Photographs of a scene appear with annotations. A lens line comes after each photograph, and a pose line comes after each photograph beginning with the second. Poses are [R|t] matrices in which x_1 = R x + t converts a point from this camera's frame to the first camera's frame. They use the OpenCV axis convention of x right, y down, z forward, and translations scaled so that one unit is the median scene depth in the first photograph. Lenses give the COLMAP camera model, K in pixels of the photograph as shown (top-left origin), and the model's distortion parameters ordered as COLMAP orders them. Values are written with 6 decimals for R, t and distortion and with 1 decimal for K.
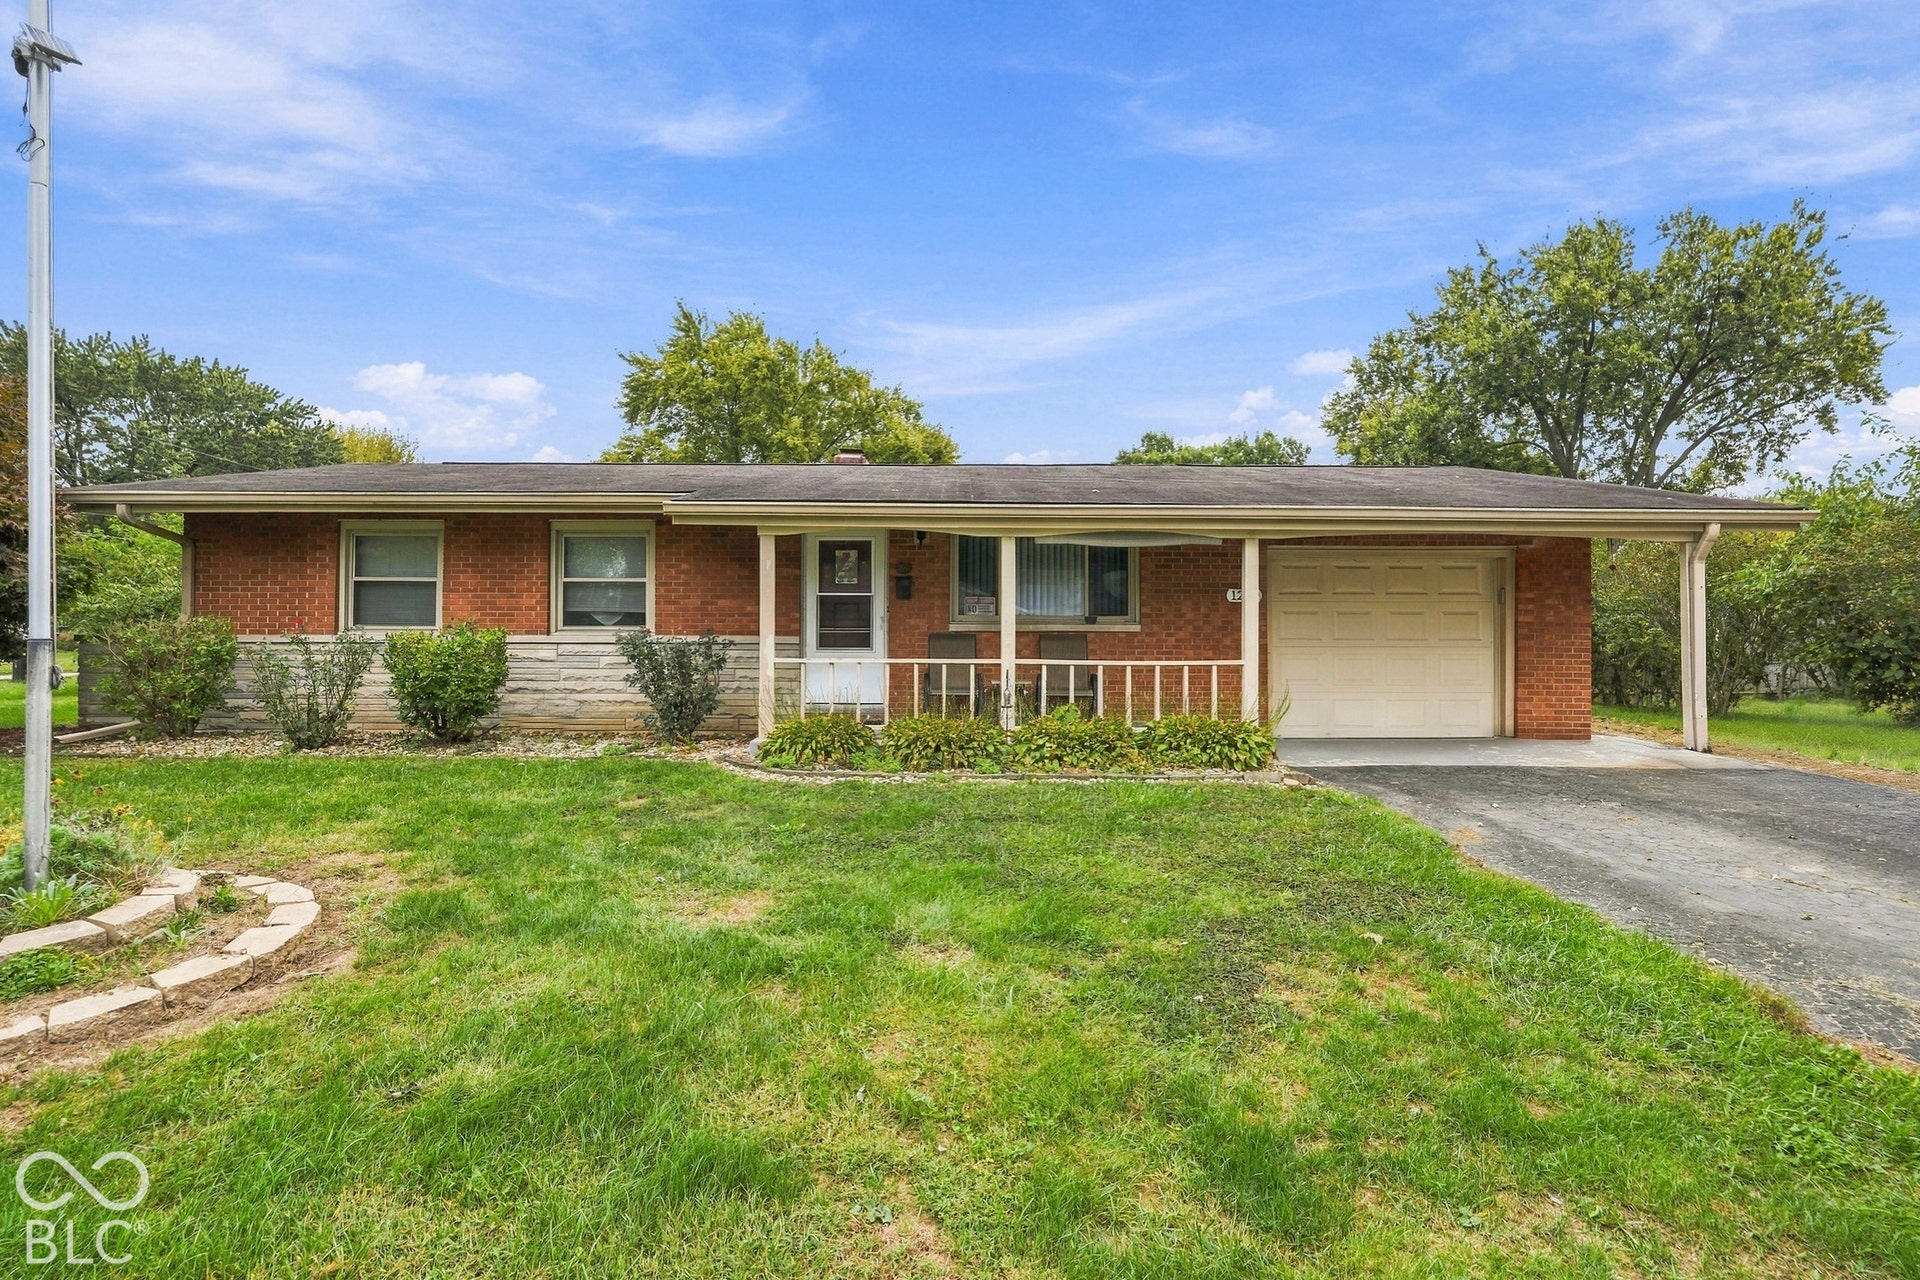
lens RADIAL K [[888.9, 0, 967.8], [0, 888.9, 623.0], [0, 0, 1]] dist [-0.031032, 0.000547]
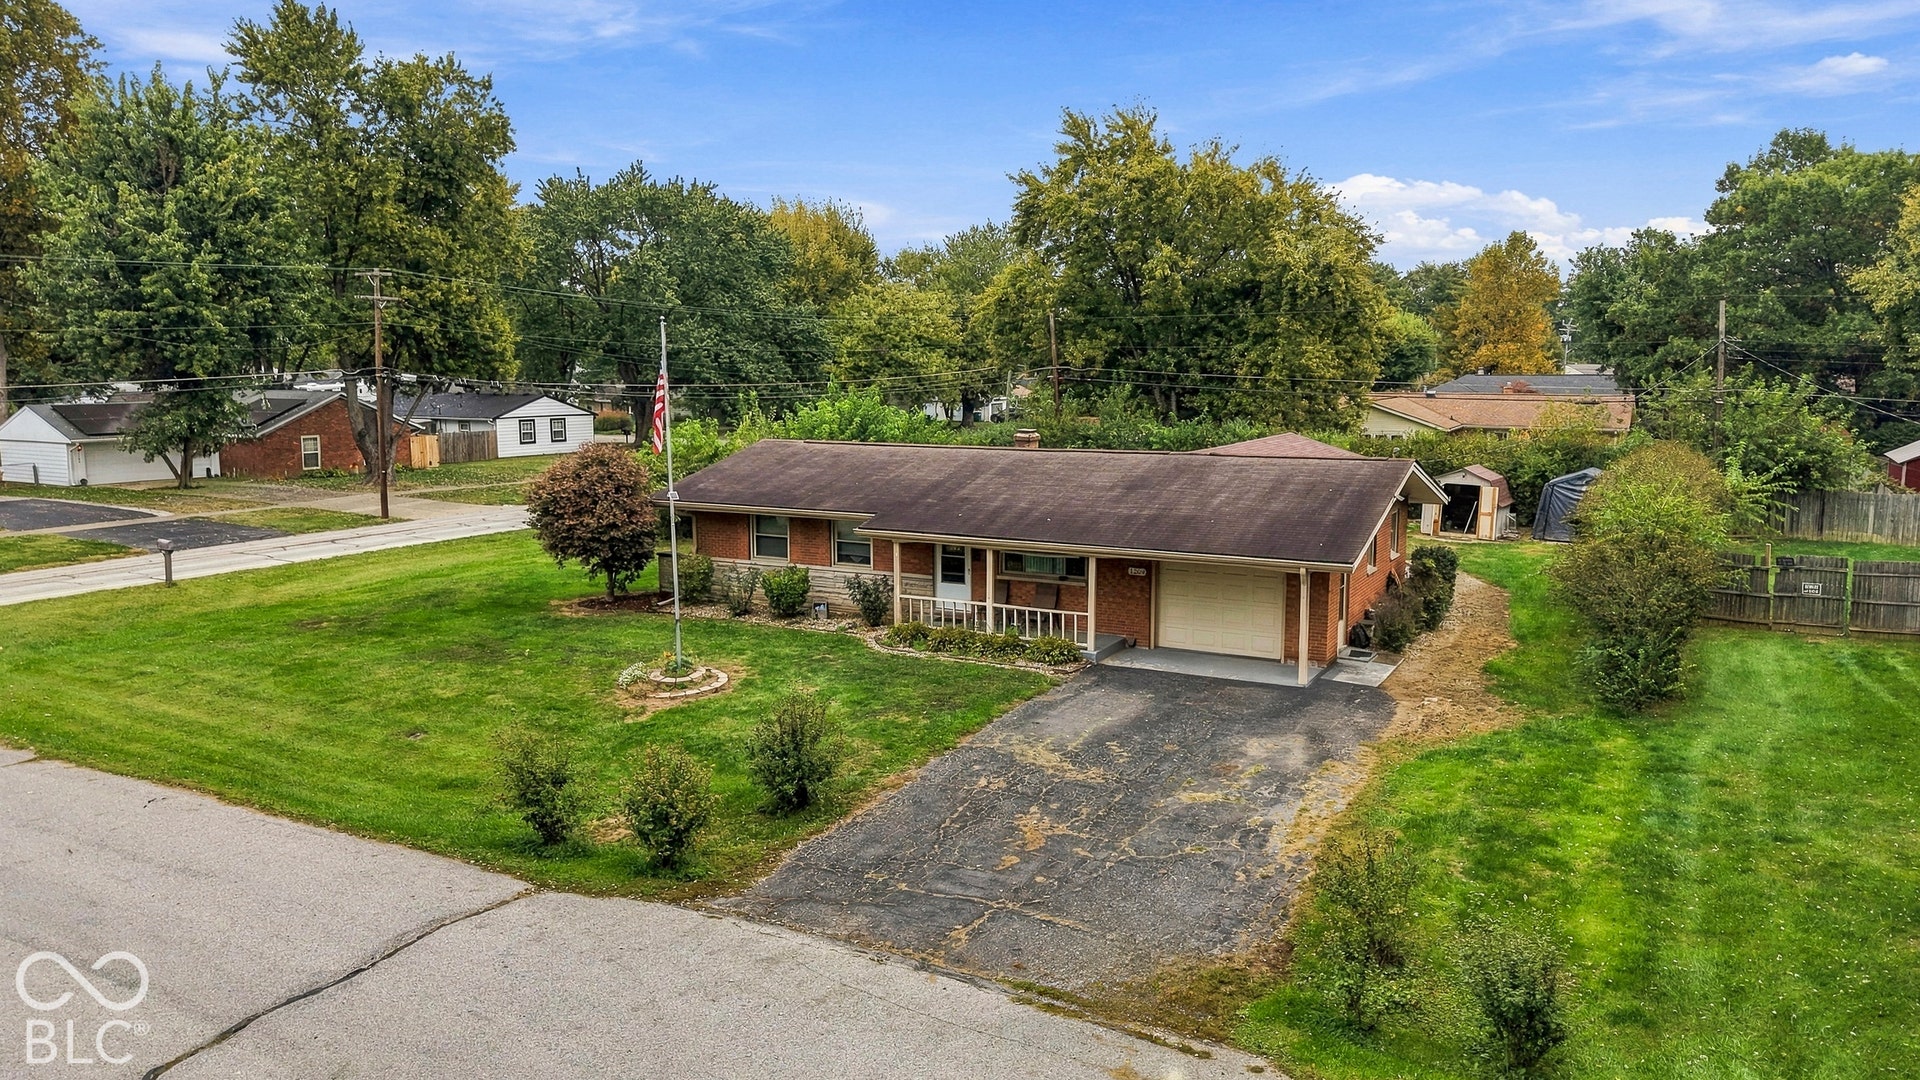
lens RADIAL K [[1336.7, 0, 963.1], [0, 1336.7, 538.9], [0, 0, 1]] dist [0.028676, -0.037325]
pose [[0.866020, 0.064770, -0.495796, 1.390711], [0.013807, 0.988099, 0.153200, -0.538898], [0.499818, -0.139520, 0.854819, -1.583354]]
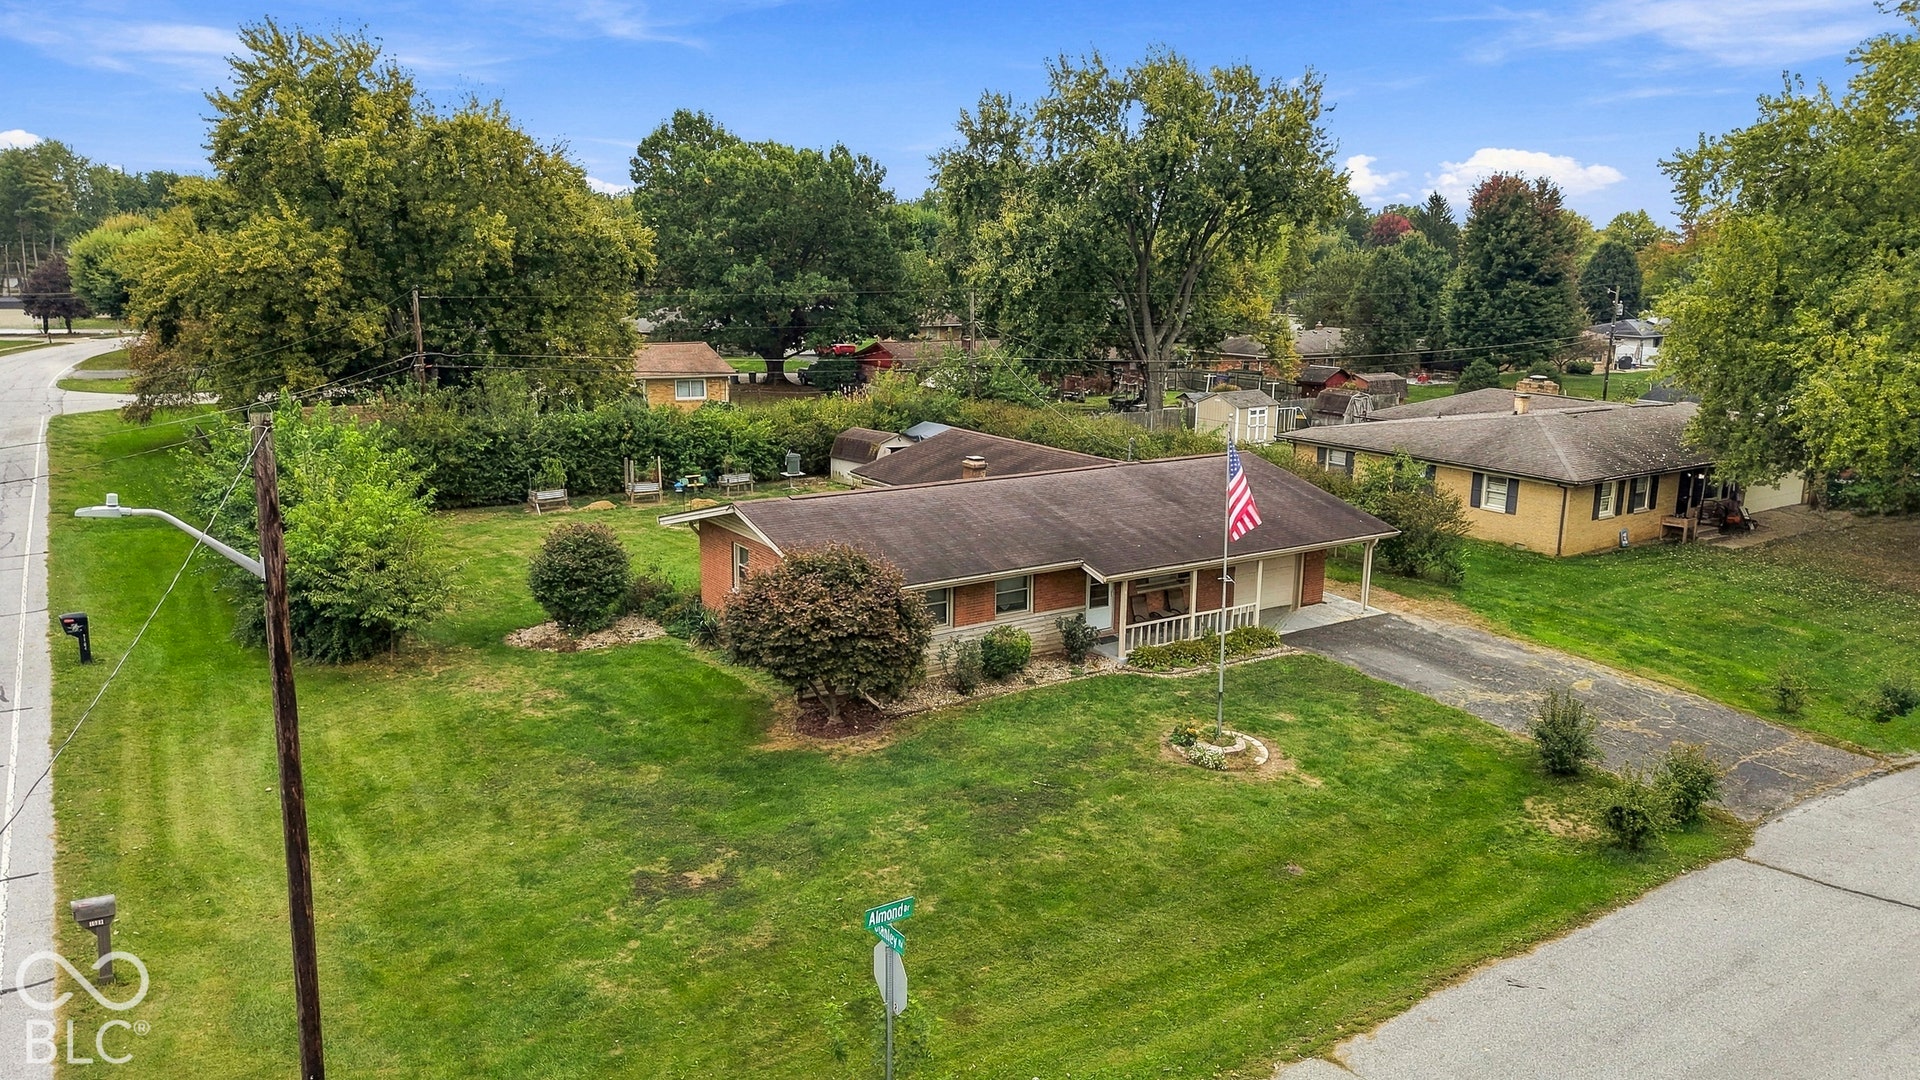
lens RADIAL K [[1336.7, 0, 965.9], [0, 1336.7, 557.3], [0, 0, 1]] dist [0.028676, -0.037325]
pose [[0.828290, -0.111424, 0.549109, -2.304052], [-0.032241, 0.968925, 0.245246, -0.928797], [-0.559371, -0.220838, 0.798958, -1.522122]]
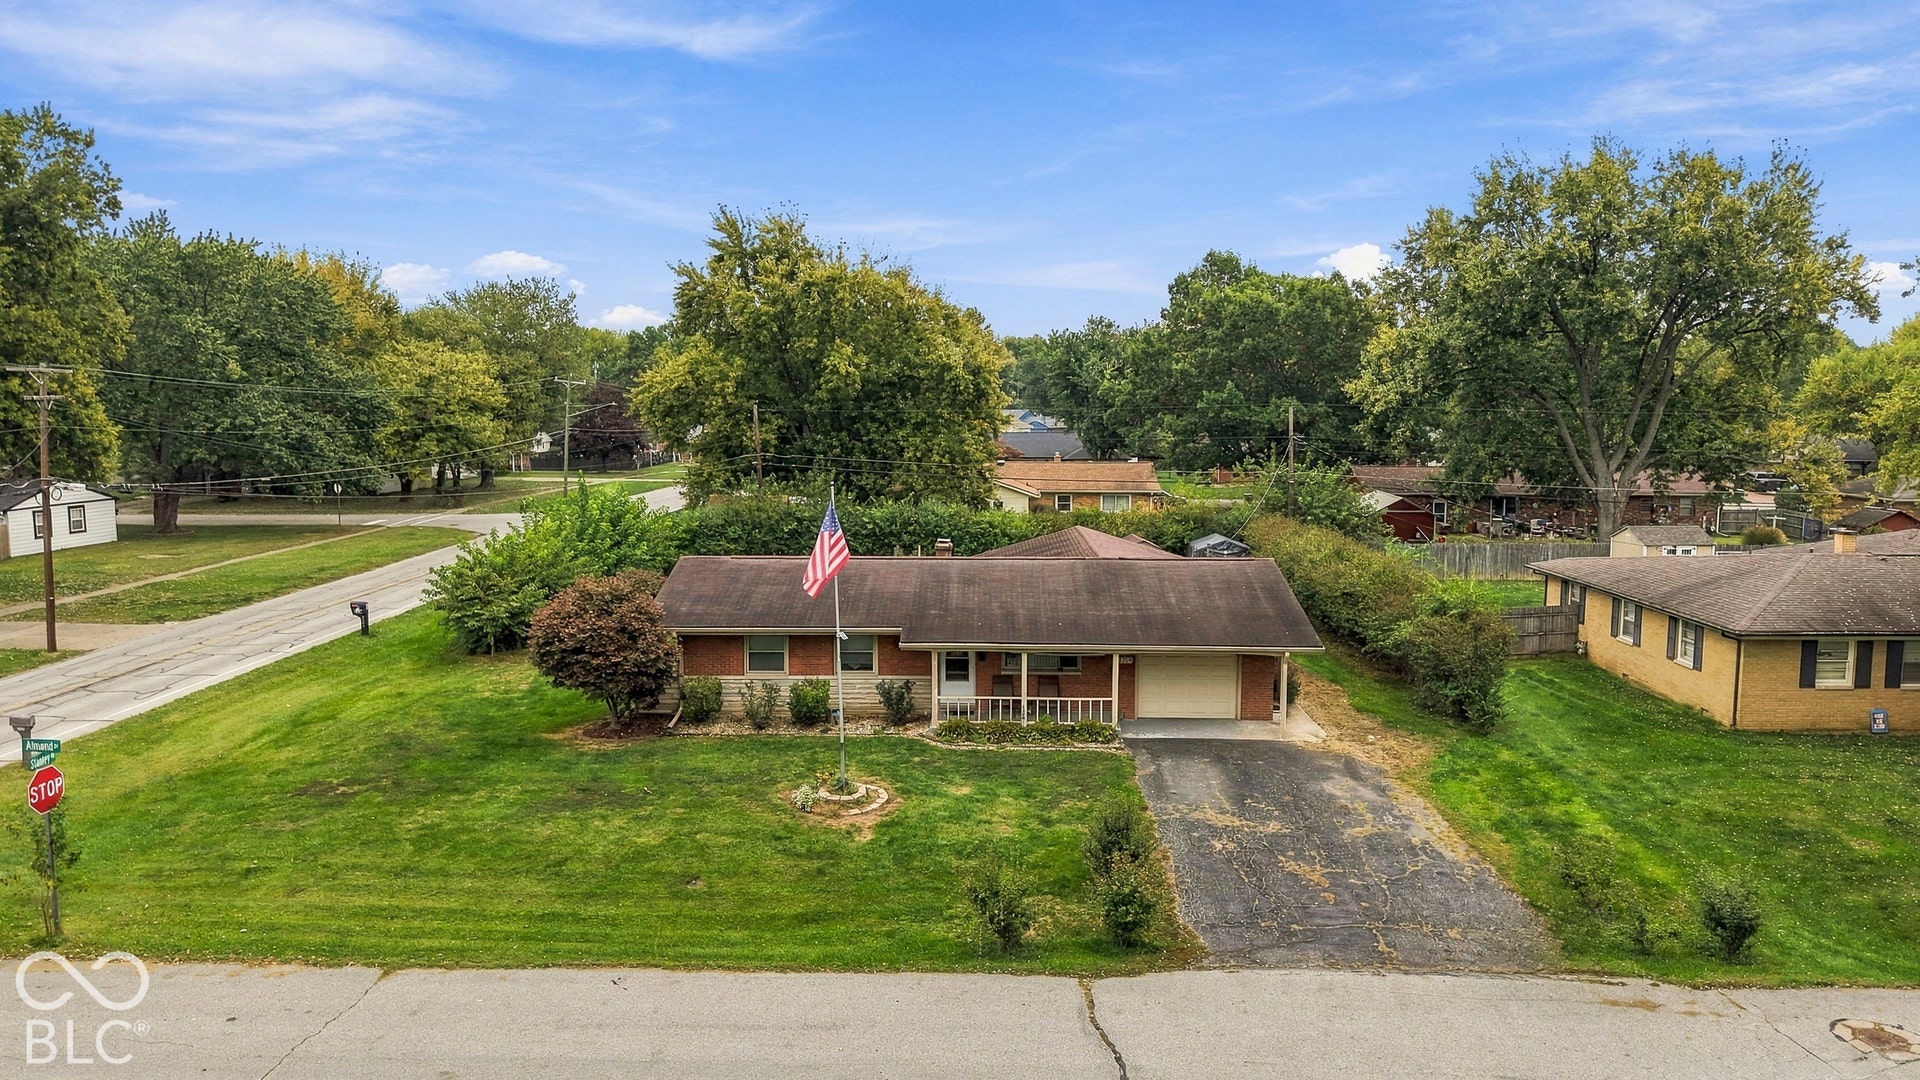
lens RADIAL K [[1336.7, 0, 944.8], [0, 1336.7, 529.7], [0, 0, 1]] dist [0.028676, -0.037325]
pose [[0.999338, 0.006889, -0.035729, -0.046056], [-0.002087, 0.991149, 0.132739, -0.856649], [0.036327, -0.132576, 0.990507, -2.521935]]
